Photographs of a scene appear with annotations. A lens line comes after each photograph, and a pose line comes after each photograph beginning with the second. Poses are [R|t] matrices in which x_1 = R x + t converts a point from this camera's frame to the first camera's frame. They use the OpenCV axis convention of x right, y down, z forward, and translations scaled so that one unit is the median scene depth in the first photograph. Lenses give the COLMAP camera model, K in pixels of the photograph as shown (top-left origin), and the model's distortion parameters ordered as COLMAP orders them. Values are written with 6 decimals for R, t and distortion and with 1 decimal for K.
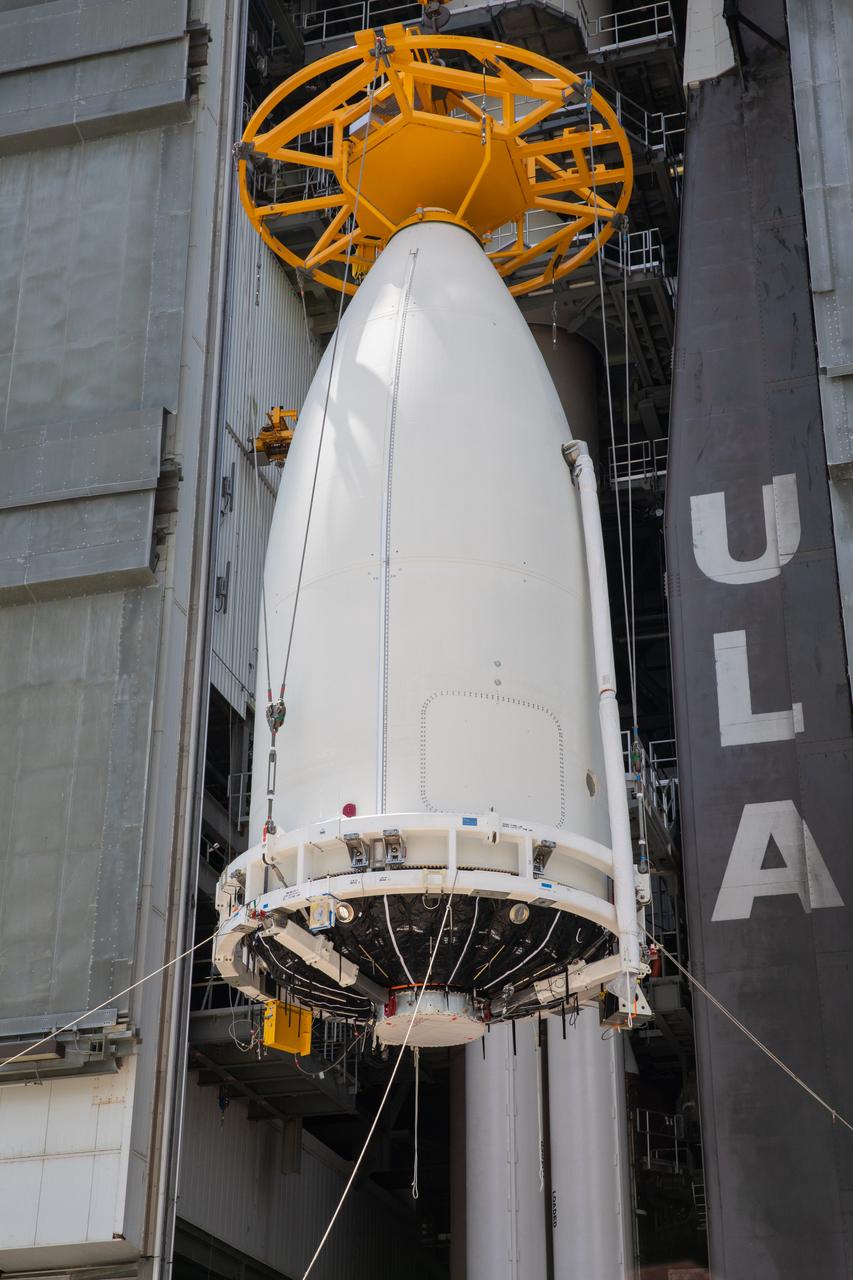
lens RADIAL K [[2036.1, 0, 426.5], [0, 2036.1, 640.0], [0, 0, 1]] dist [0.184519, -0.059242]
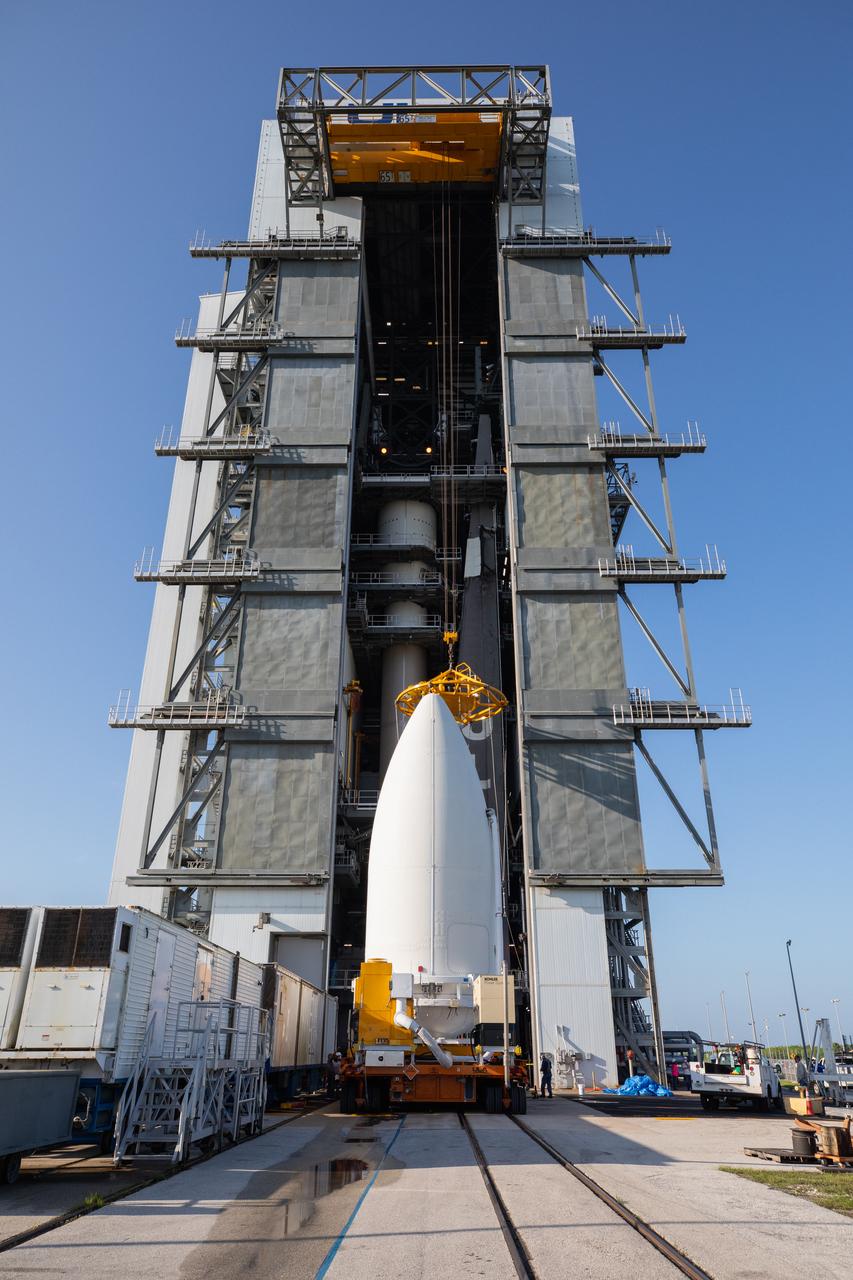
lens RADIAL K [[866.4, 0, 426.5], [0, 866.4, 640.0], [0, 0, 1]] dist [-0.001608, 0.001576]
pose [[0.962580, 0.116193, 0.244825, -0.333999], [-0.124551, 0.992034, 0.018882, -0.233265], [-0.240680, -0.048668, 0.969384, -0.440268]]
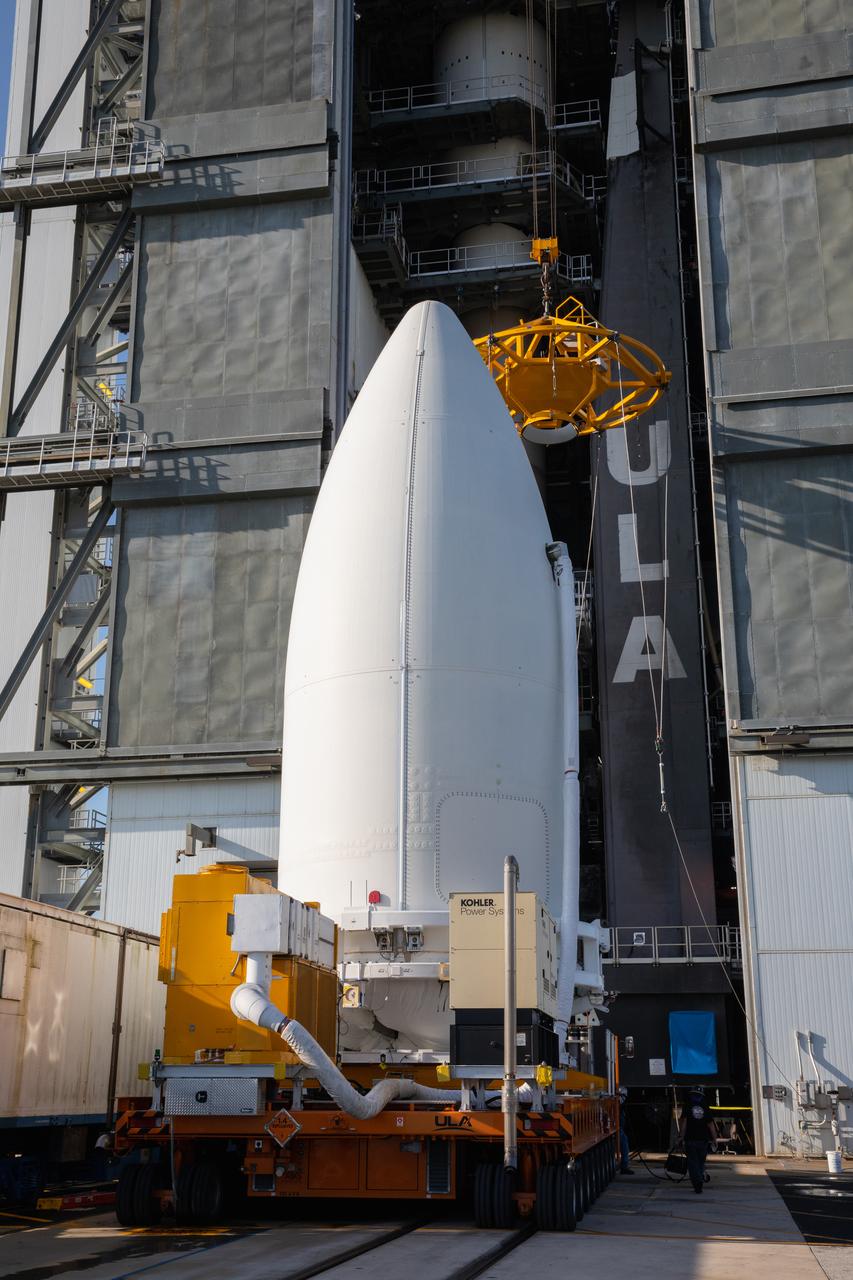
lens RADIAL K [[1465.7, 0, 426.5], [0, 1465.7, 640.0], [0, 0, 1]] dist [0.011858, 0.171613]
pose [[0.994808, 0.025255, 0.098587, -0.150863], [-0.042694, 0.982919, 0.179018, -0.122596], [-0.092382, -0.182298, 0.978894, -0.232342]]
